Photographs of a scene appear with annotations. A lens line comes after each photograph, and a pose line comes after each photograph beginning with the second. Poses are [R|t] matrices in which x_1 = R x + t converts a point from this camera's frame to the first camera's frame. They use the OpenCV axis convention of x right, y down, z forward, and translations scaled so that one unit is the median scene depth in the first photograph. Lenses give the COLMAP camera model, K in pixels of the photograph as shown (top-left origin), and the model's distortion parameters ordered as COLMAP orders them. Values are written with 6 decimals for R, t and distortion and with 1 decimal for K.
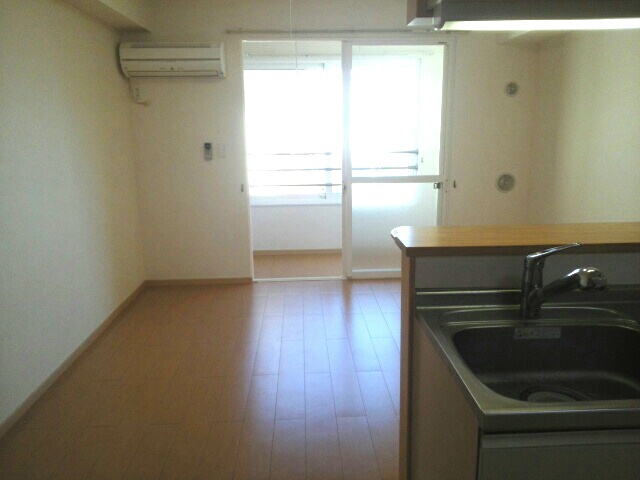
lens RADIAL K [[497.8, 0, 320.1], [0, 497.8, 231.2], [0, 0, 1]] dist [0.106856, -0.224504]
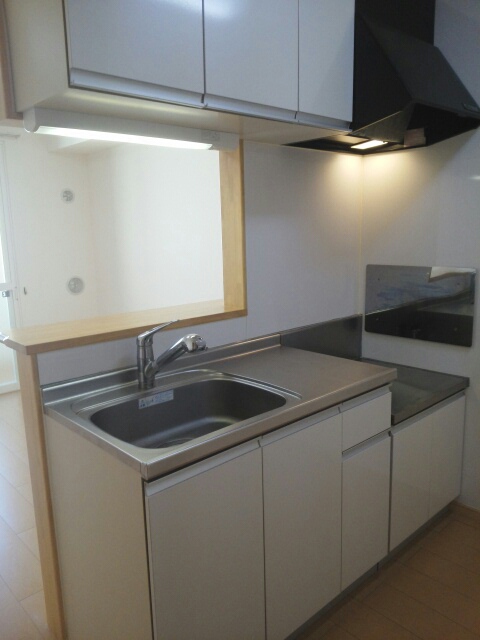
lens RADIAL K [[497.8, 0, 240.0], [0, 497.8, 320.0], [0, 0, 1]] dist [0.106856, -0.224504]
pose [[0.766908, -0.122282, 0.629999, -0.130311], [0.144922, 0.989320, 0.015610, 0.028111], [-0.625179, 0.079330, 0.776439, -0.044320]]
